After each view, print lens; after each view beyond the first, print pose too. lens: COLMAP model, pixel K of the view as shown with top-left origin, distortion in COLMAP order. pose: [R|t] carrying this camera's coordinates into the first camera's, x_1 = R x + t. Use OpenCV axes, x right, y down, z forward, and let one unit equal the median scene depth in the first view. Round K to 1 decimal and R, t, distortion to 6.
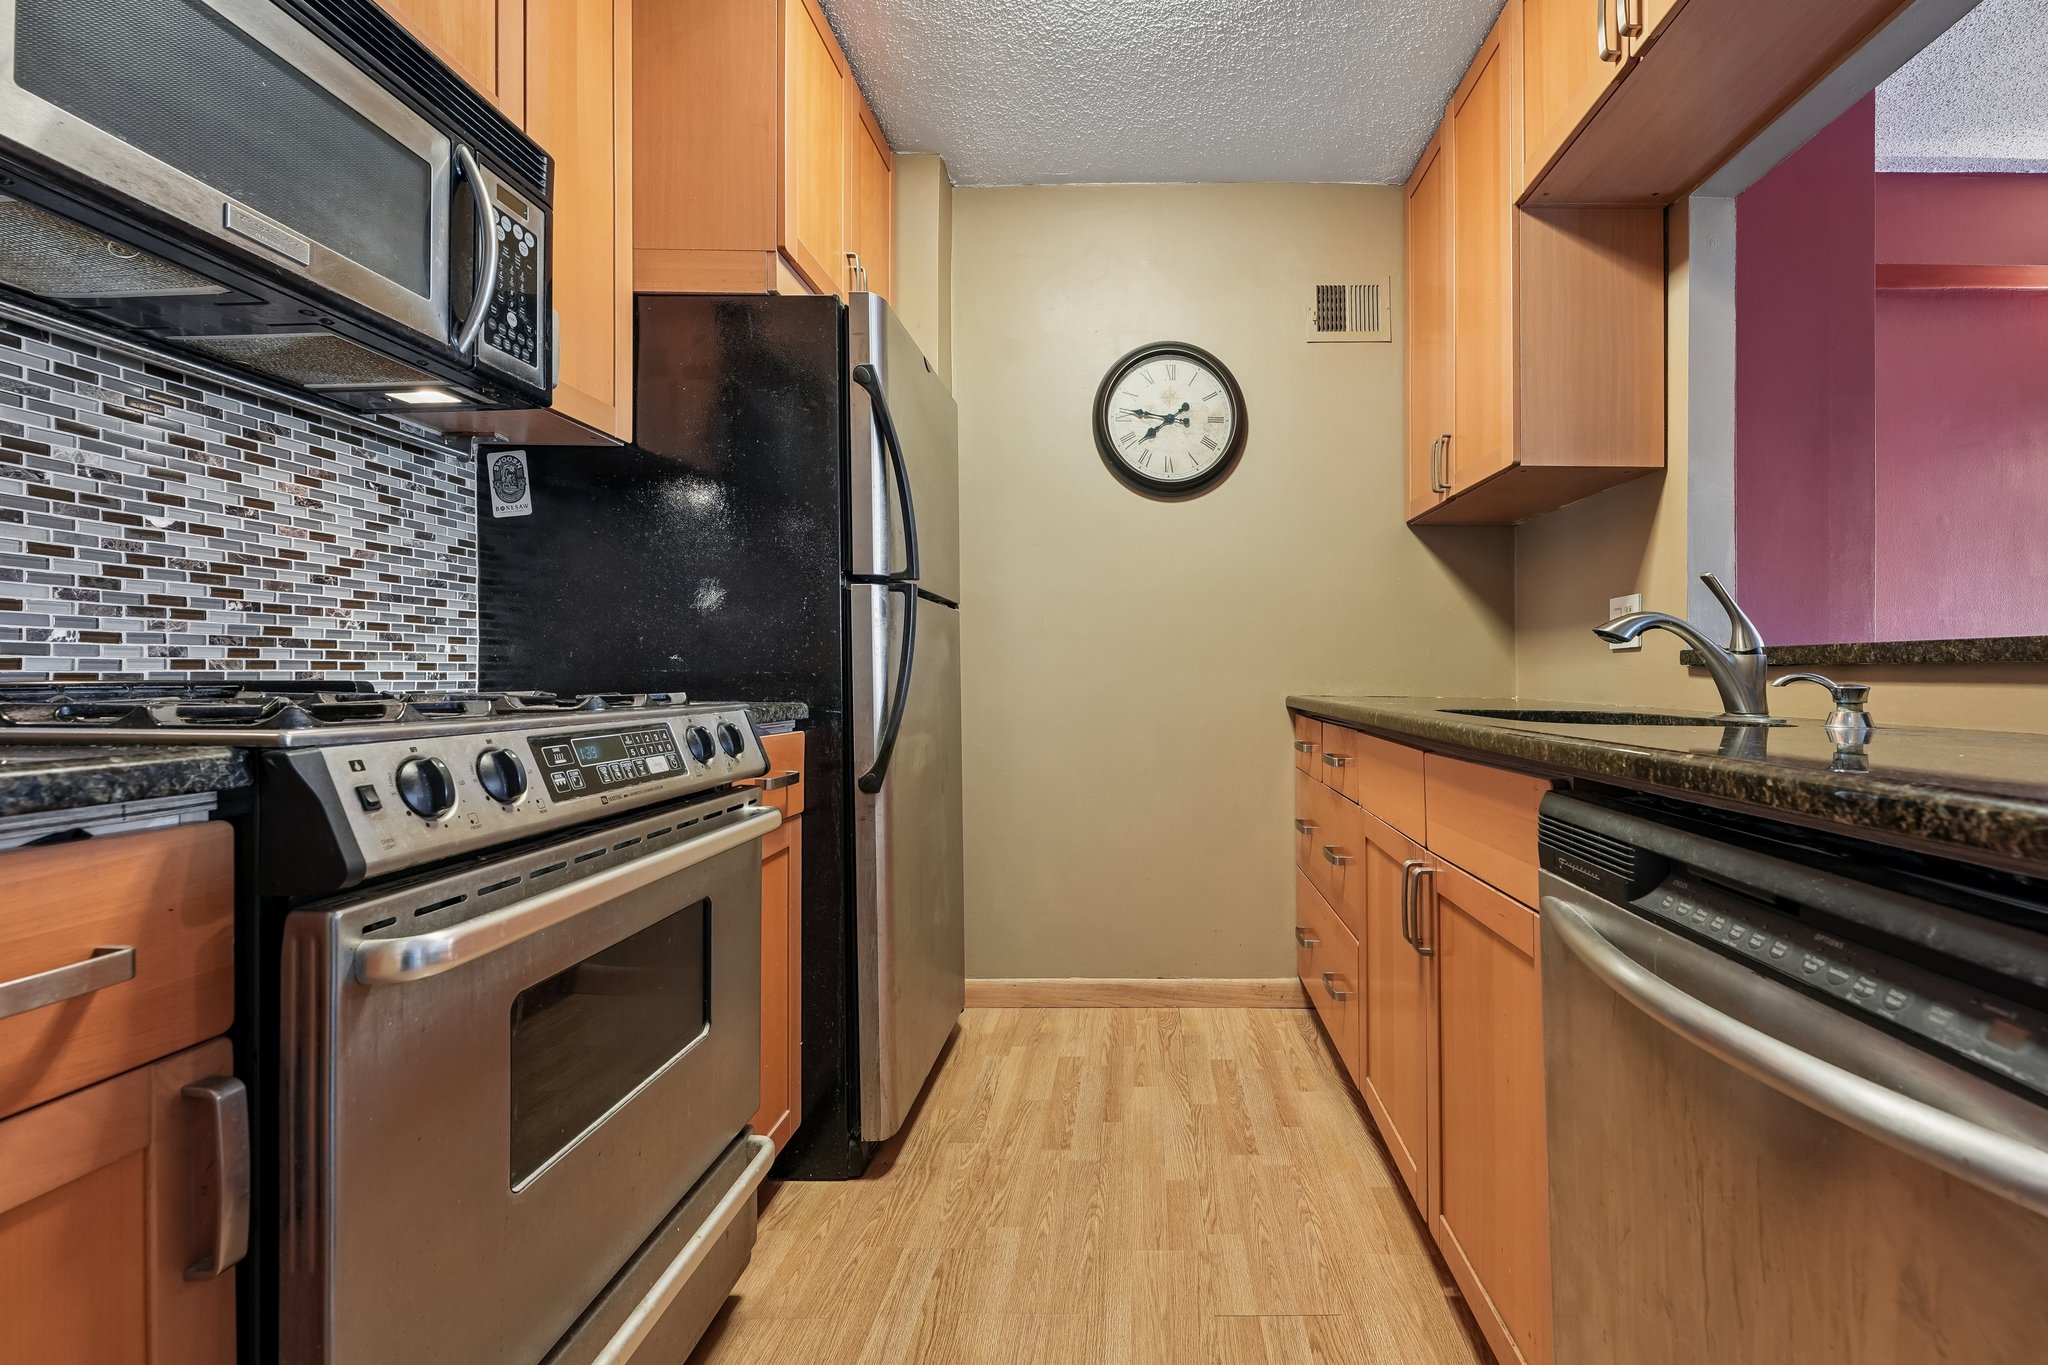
lens RADIAL K [[889.7, 0, 1123.6], [0, 889.7, 663.7], [0, 0, 1]] dist [-0.000959, -0.000356]
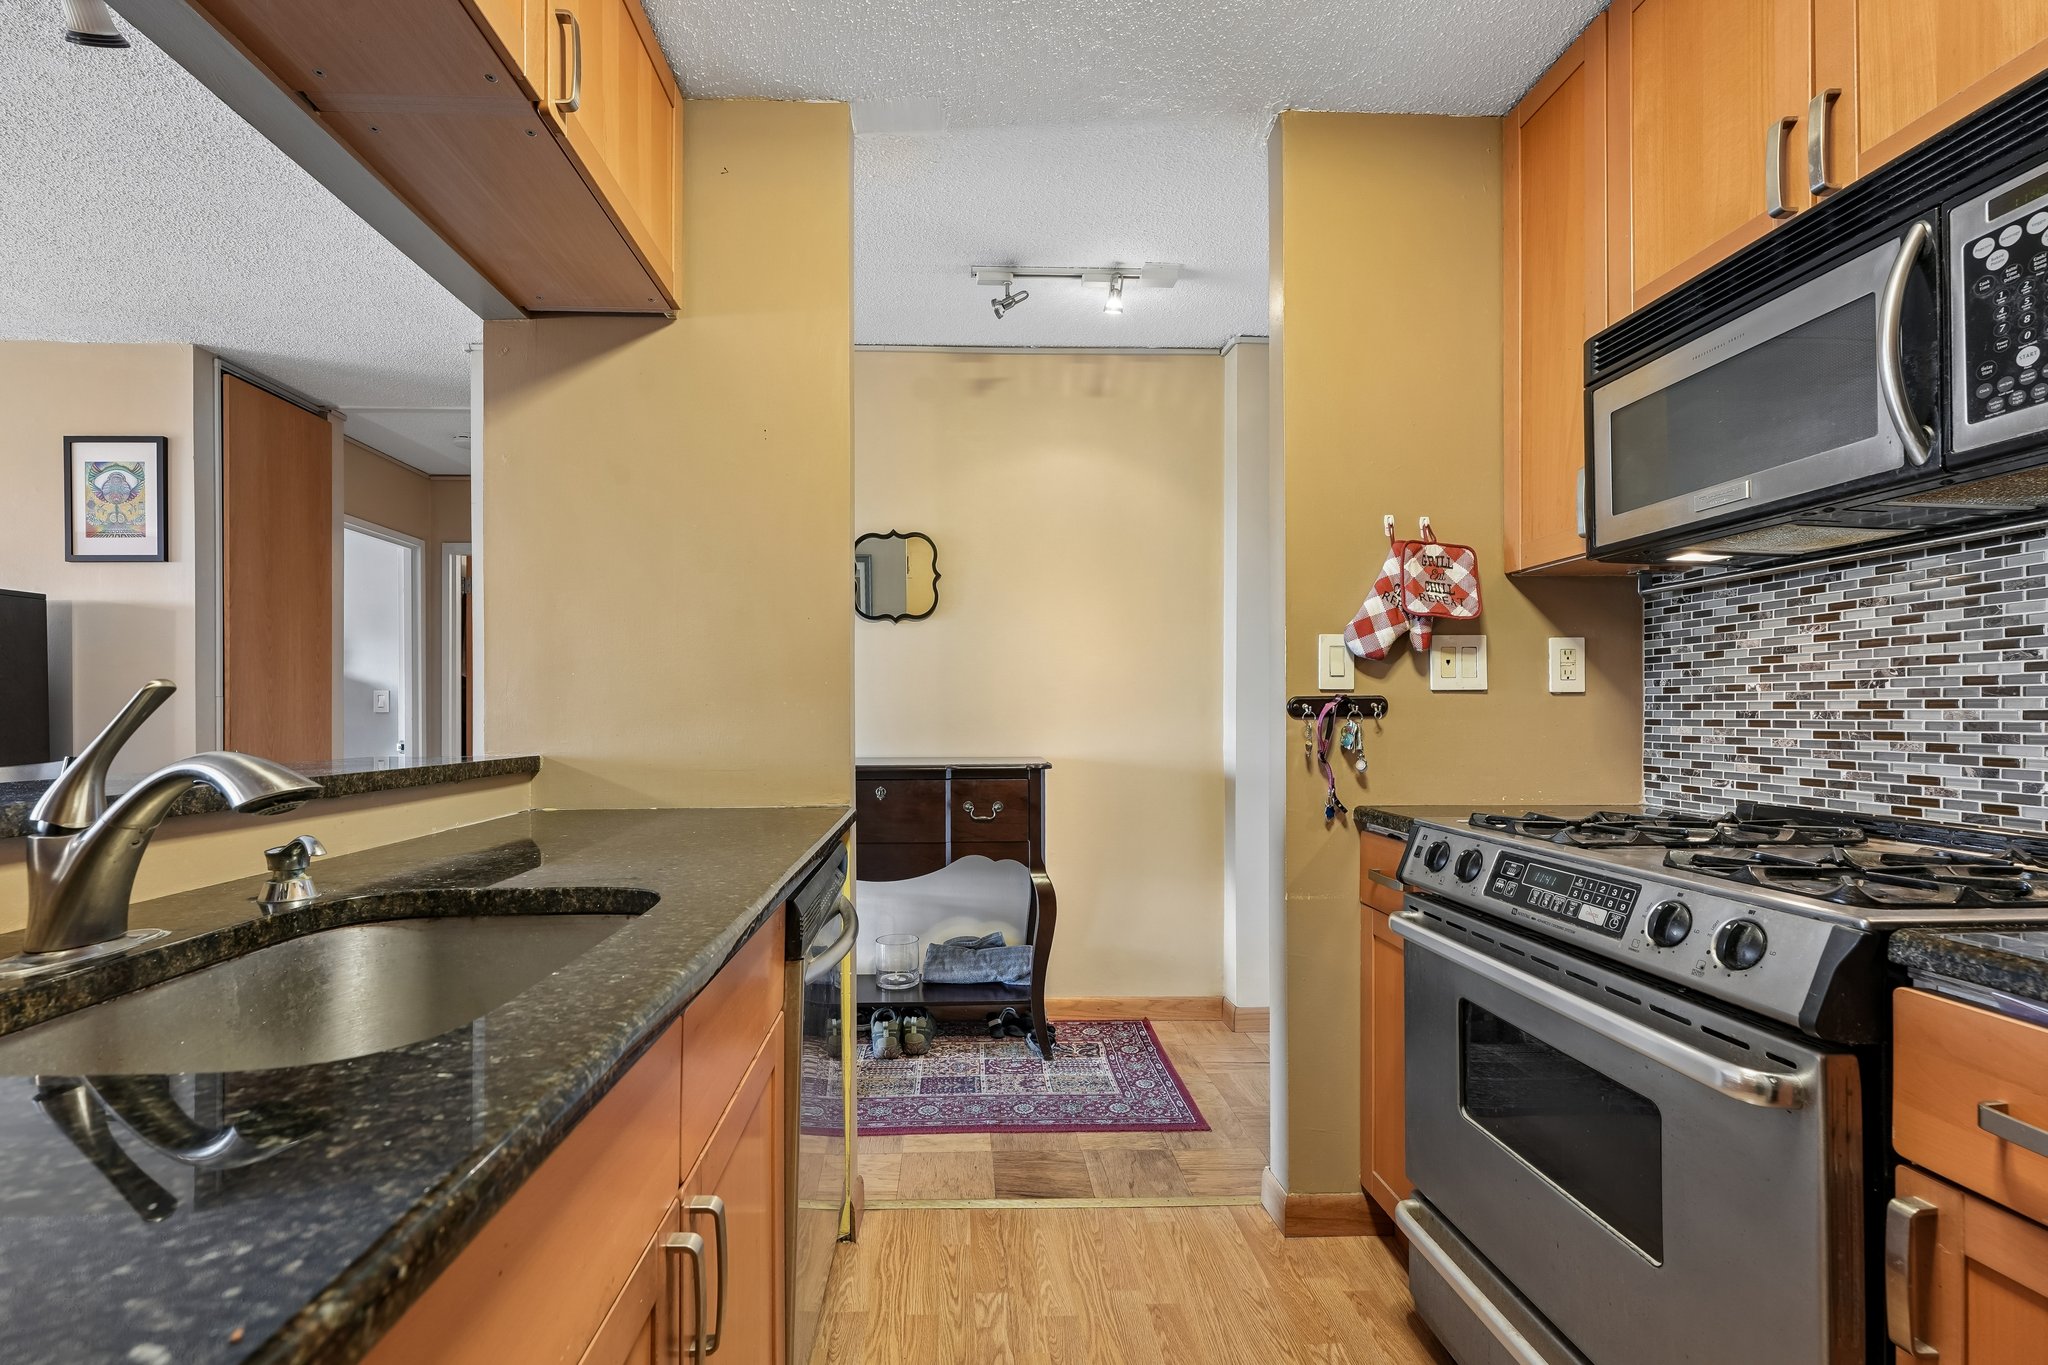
lens RADIAL K [[863.7, 0, 982.1], [0, 863.7, 716.3], [0, 0, 1]] dist [0.002192, 0.000238]
pose [[-0.998812, -0.008376, -0.048009, 0.133191], [-0.007599, 0.999838, -0.016336, -0.055040], [0.048138, -0.015952, -0.998713, 1.169548]]
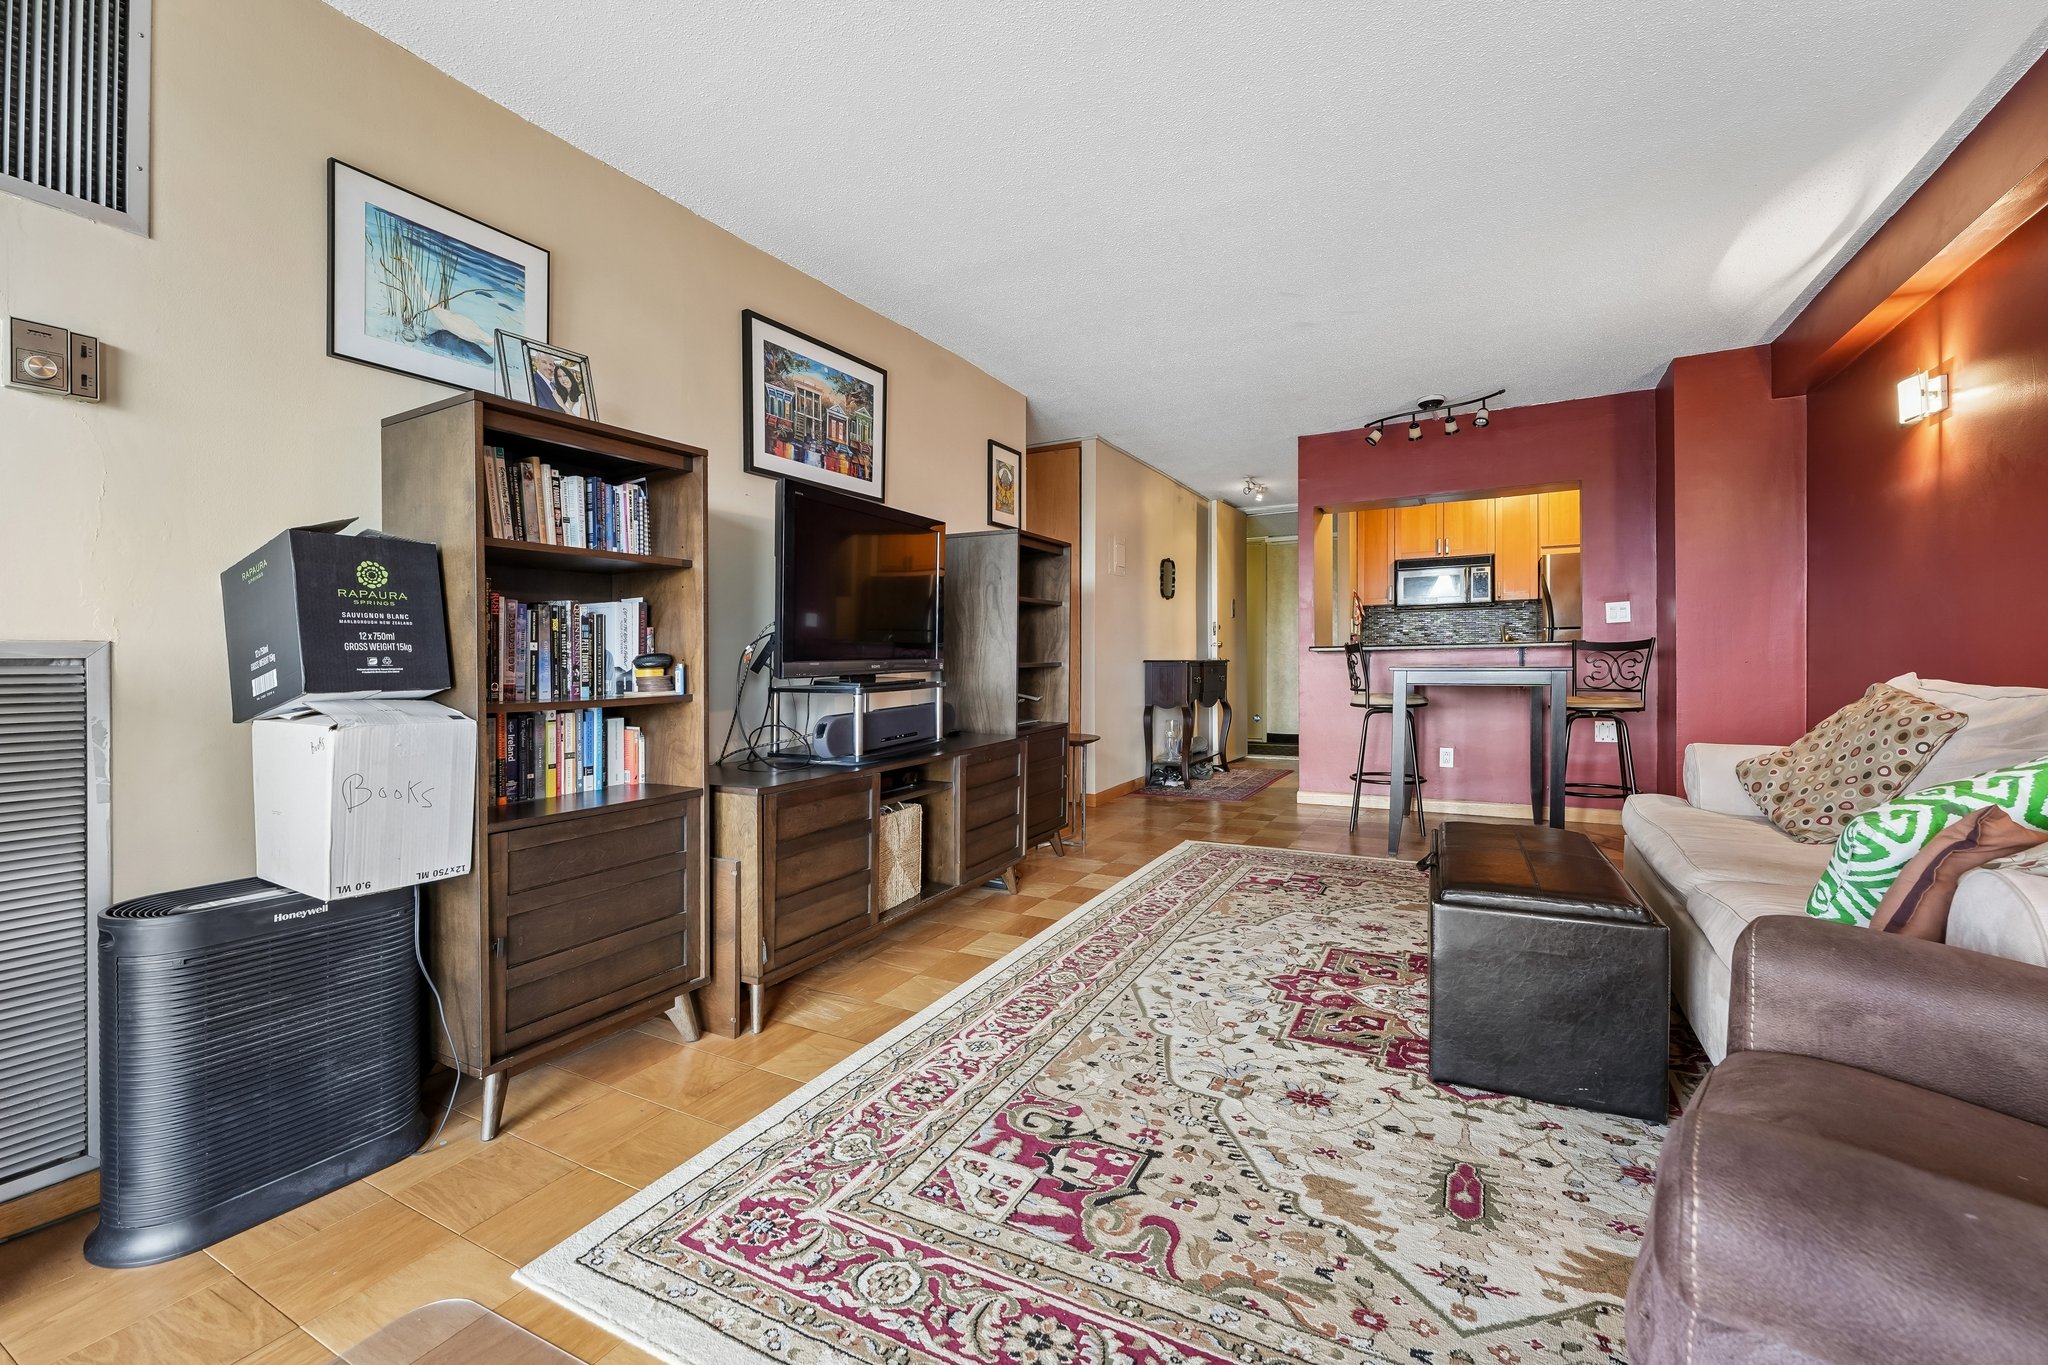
lens RADIAL K [[860.4, 0, 1017.4], [0, 860.4, 671.6], [0, 0, 1]] dist [0.002068, 0.000024]
pose [[-0.460392, 0.002421, -0.887712, 3.742179], [0.018749, 0.999800, -0.006997, 0.060402], [0.887518, -0.019865, -0.460345, 0.634015]]
